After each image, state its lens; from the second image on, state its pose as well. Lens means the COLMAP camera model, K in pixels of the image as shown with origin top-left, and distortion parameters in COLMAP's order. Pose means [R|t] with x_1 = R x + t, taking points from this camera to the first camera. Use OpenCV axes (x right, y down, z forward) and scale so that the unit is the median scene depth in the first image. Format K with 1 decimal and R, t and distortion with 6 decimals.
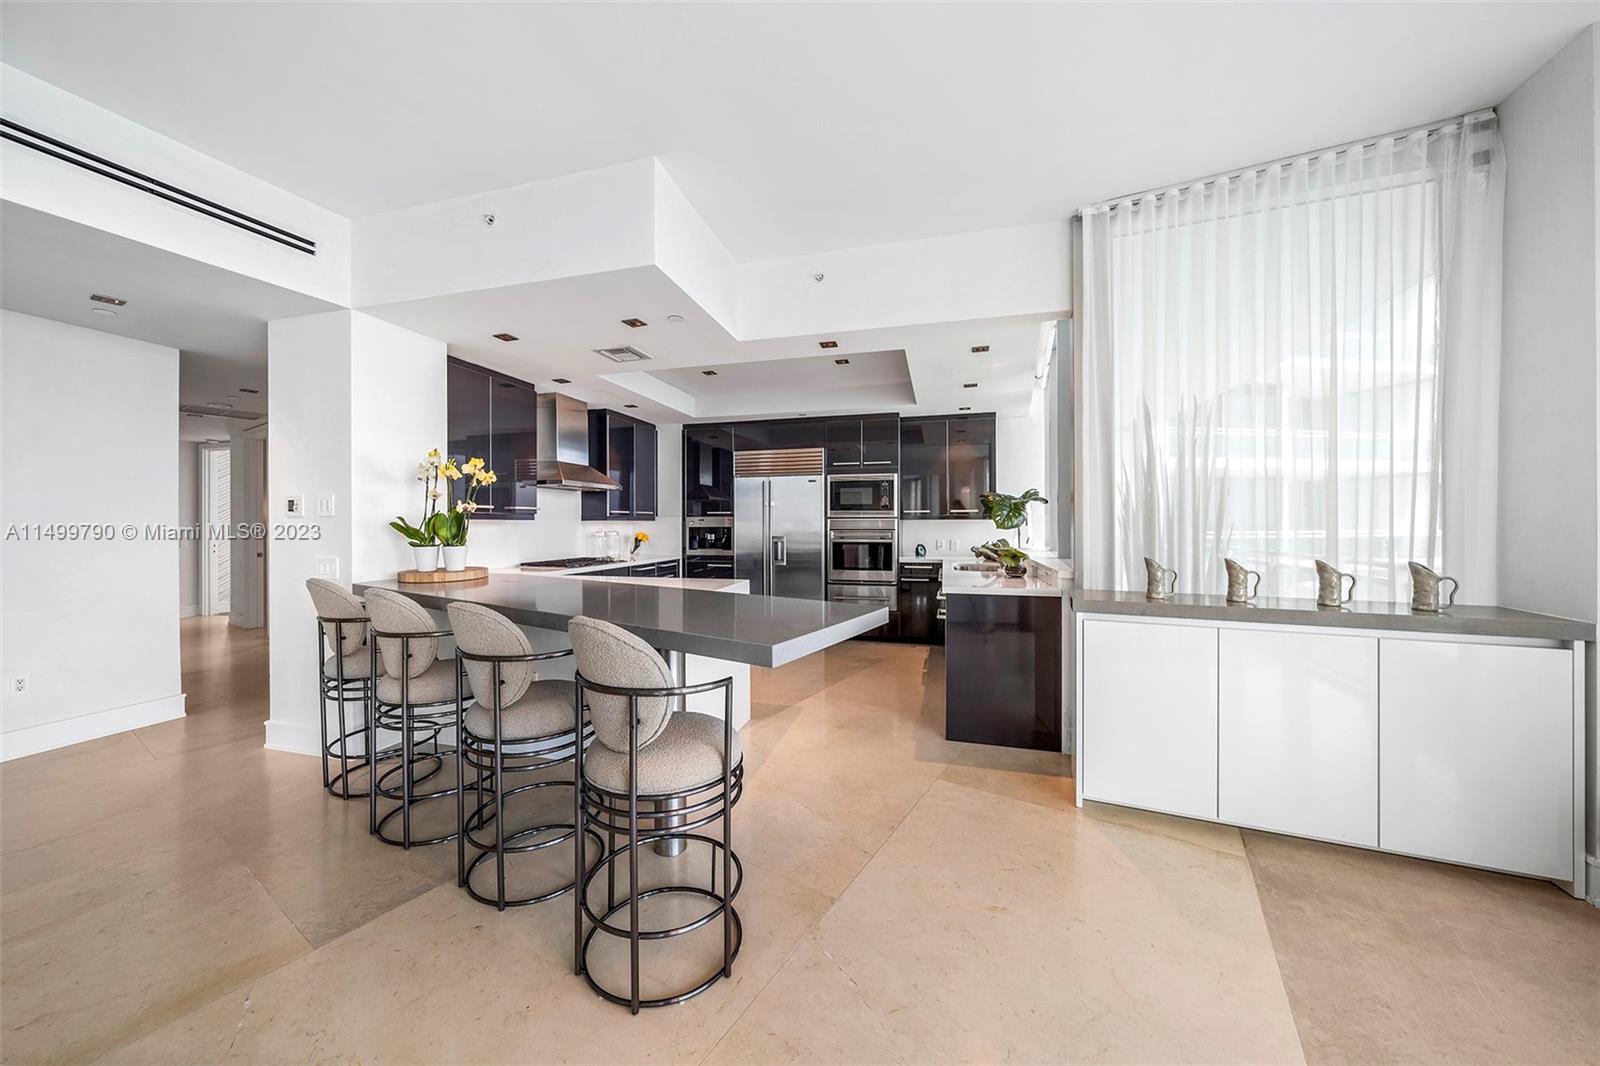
lens RADIAL K [[552.3, 0, 791.2], [0, 552.3, 518.3], [0, 0, 1]] dist [-0.000487, -0.000137]
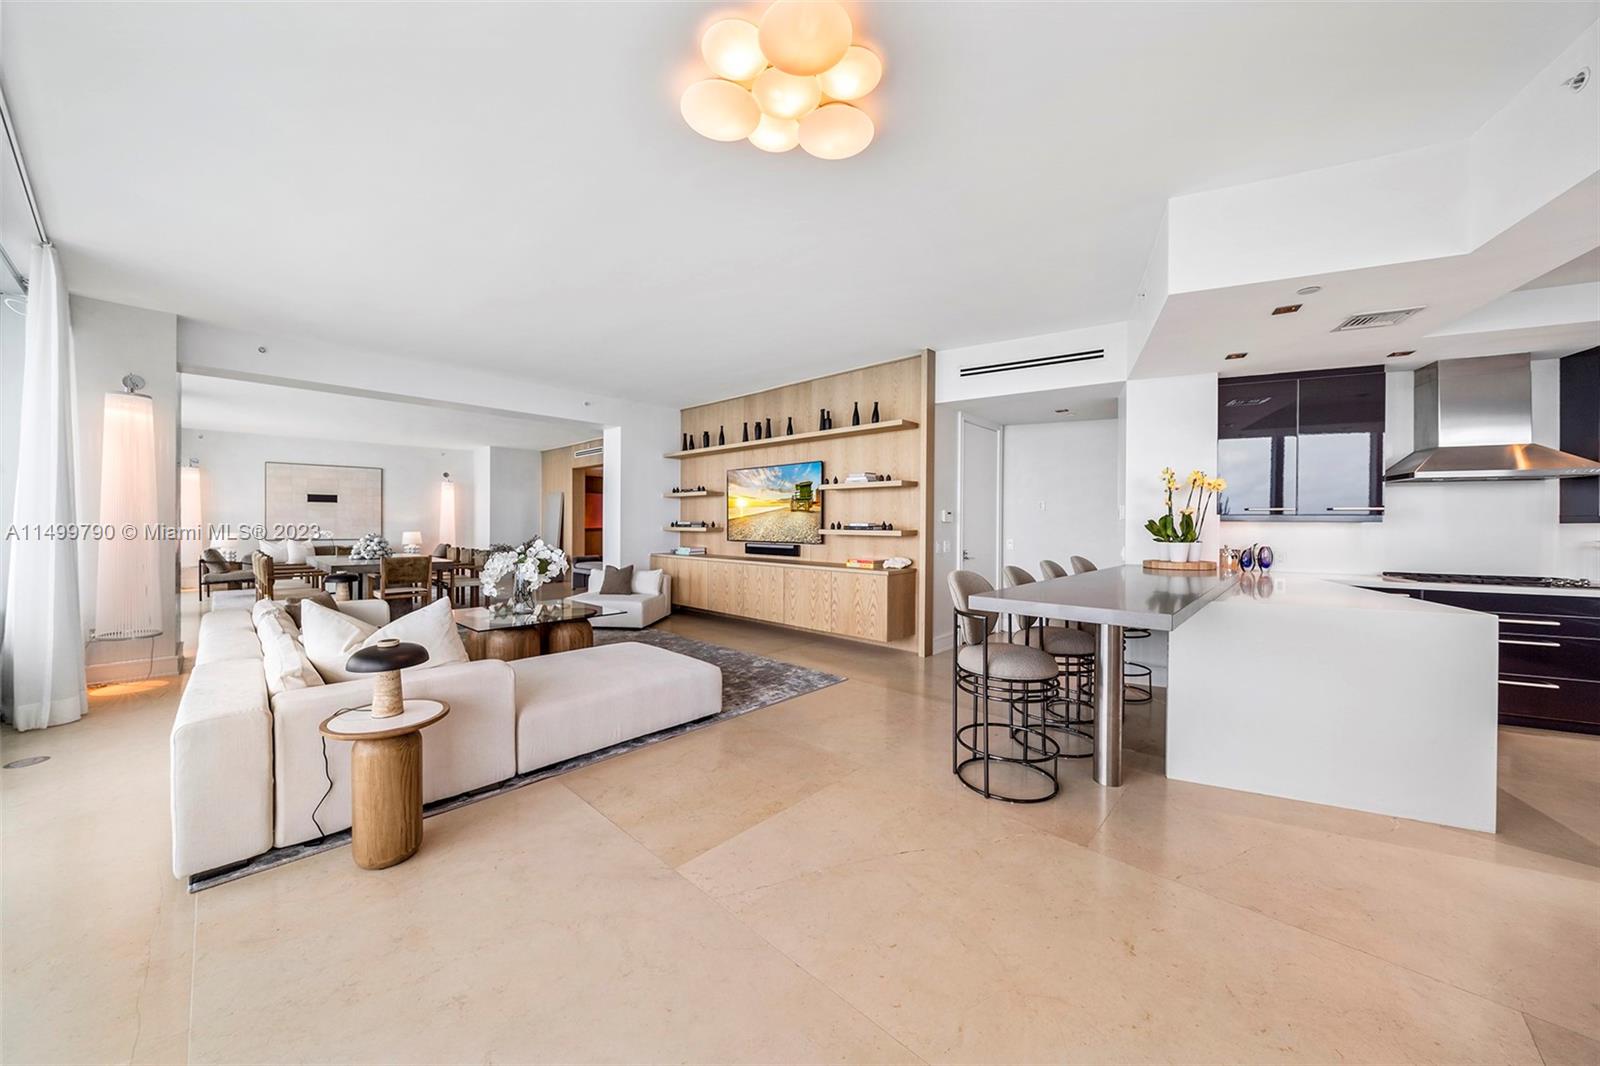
lens RADIAL K [[552.3, 0, 796.2], [0, 552.3, 523.9], [0, 0, 1]] dist [-0.000487, -0.000137]
pose [[-0.175516, 0.003421, -0.984471, 0.435285], [0.001928, 0.999993, 0.003131, 0.000983], [0.984475, -0.001348, -0.175521, 0.198011]]
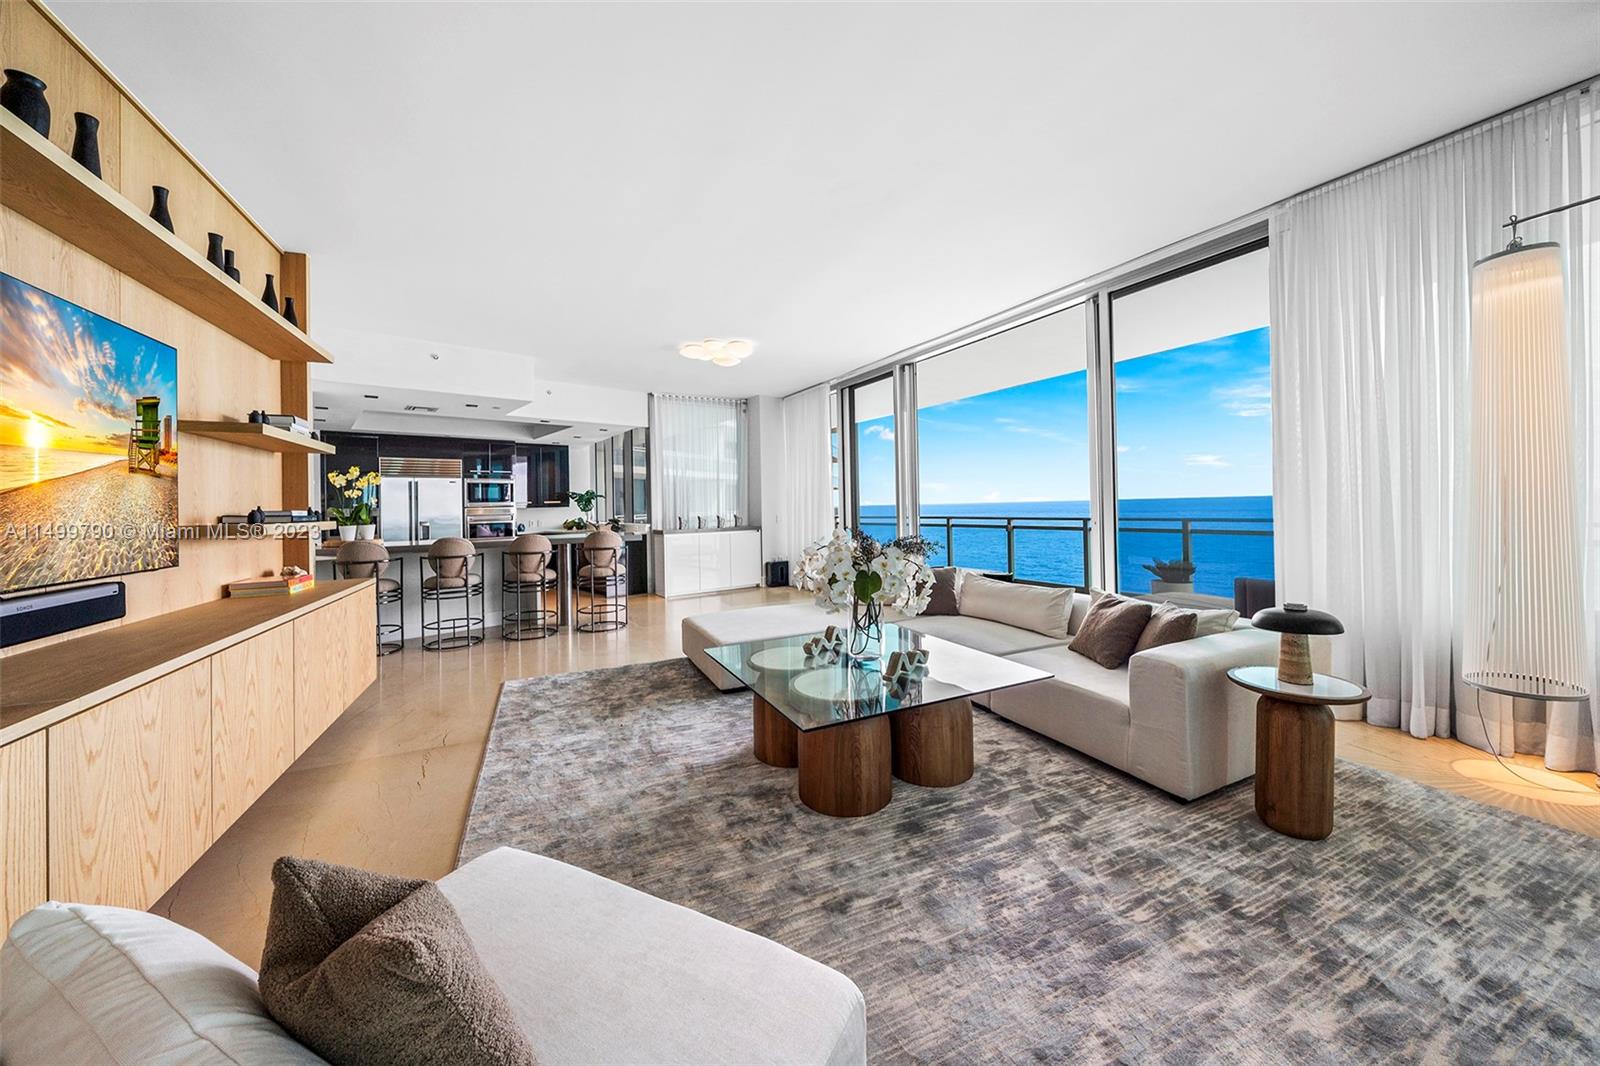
lens RADIAL K [[552.3, 0, 793.6], [0, 552.3, 498.3], [0, 0, 1]] dist [-0.000487, -0.000137]
pose [[0.537756, 0.000712, 0.843100, -0.730569], [0.015256, 0.999828, -0.010575, 0.005290], [-0.842962, 0.018550, 0.537653, -0.546657]]
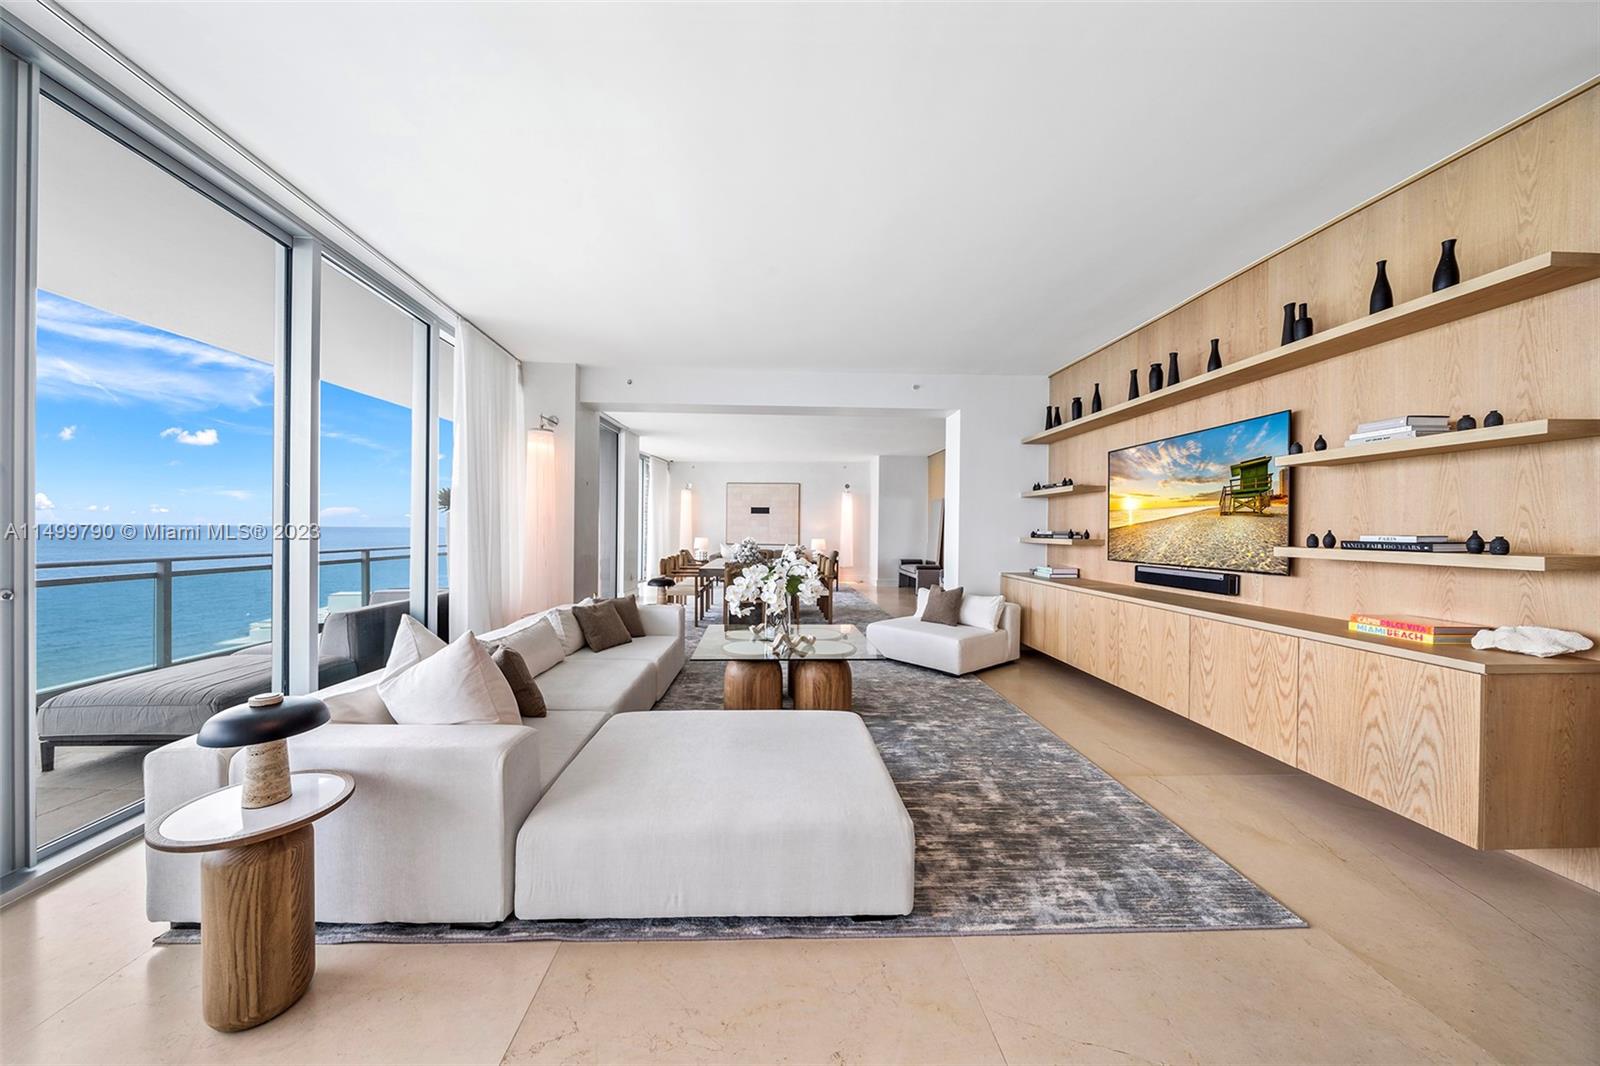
lens RADIAL K [[552.3, 0, 794.1], [0, 552.3, 533.1], [0, 0, 1]] dist [-0.000487, -0.000137]
pose [[-0.813576, -0.000718, -0.581458, 0.072505], [-0.003346, 0.999988, 0.003447, 0.001686], [0.581449, 0.004750, -0.813569, 0.215826]]
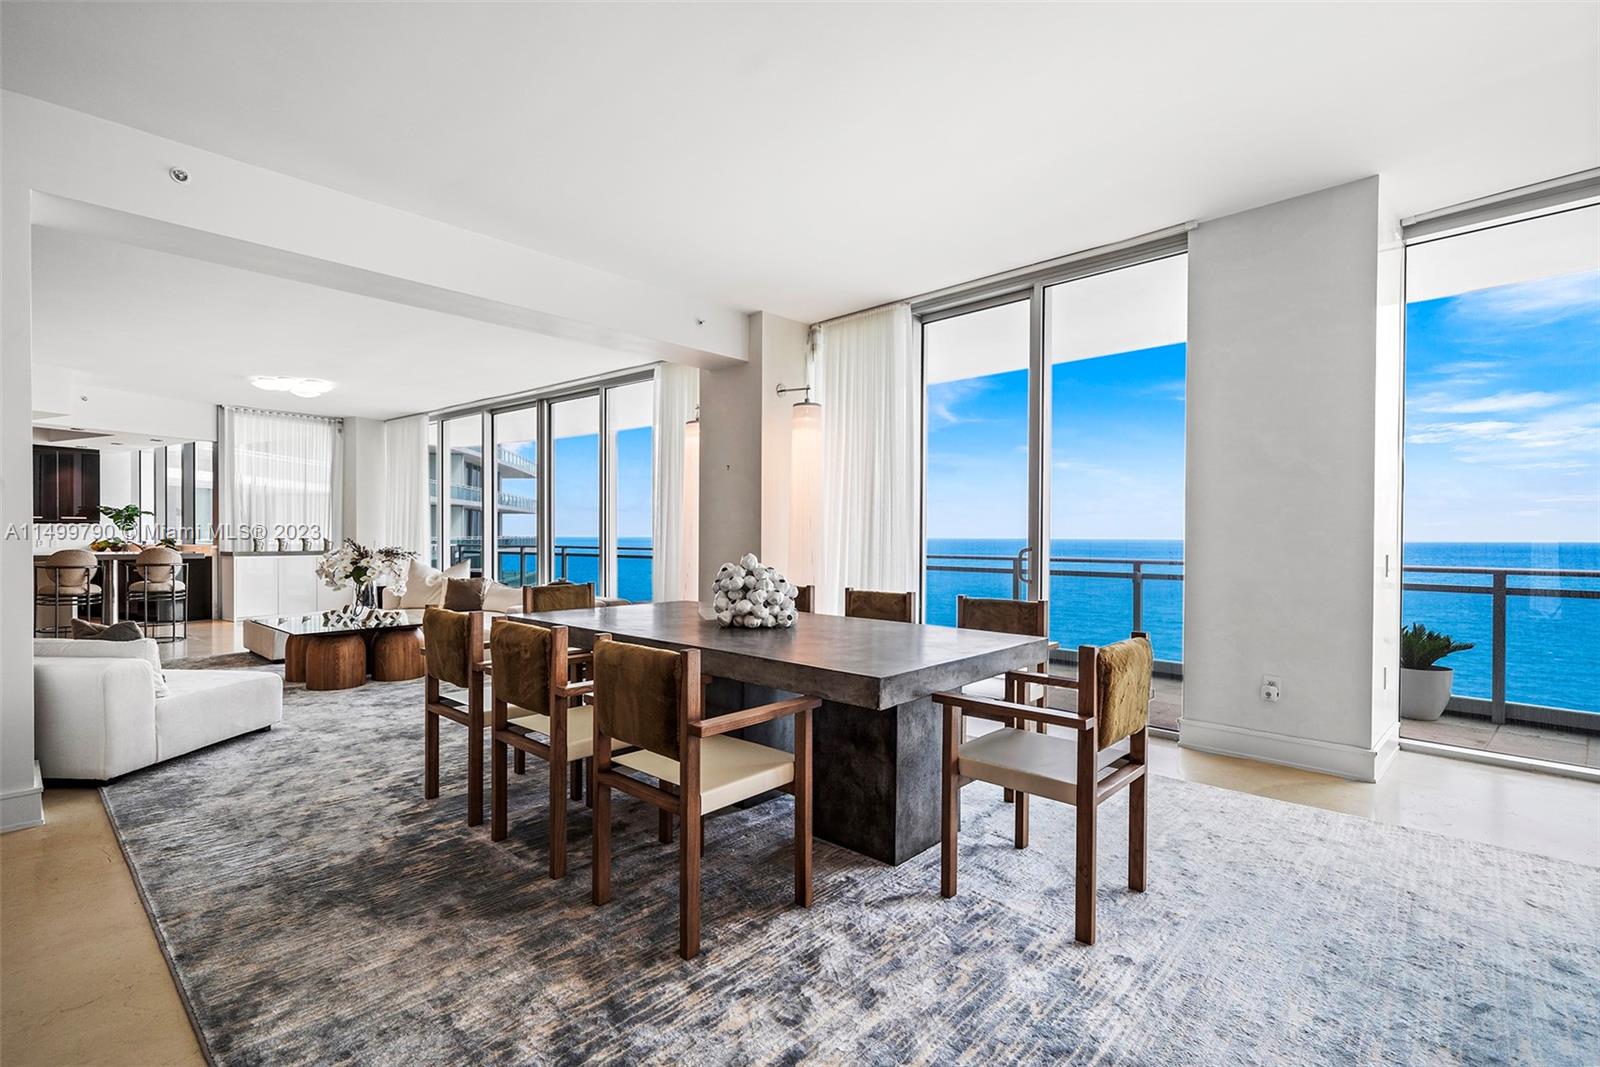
lens RADIAL K [[727.5, 0, 796.4], [0, 727.5, 548.3], [0, 0, 1]] dist [-0.004599, -0.002165]
pose [[0.156669, -0.015105, 0.987536, -1.229084], [-0.014116, 0.999747, 0.017532, 0.007829], [-0.987550, -0.016687, 0.156416, -1.113867]]
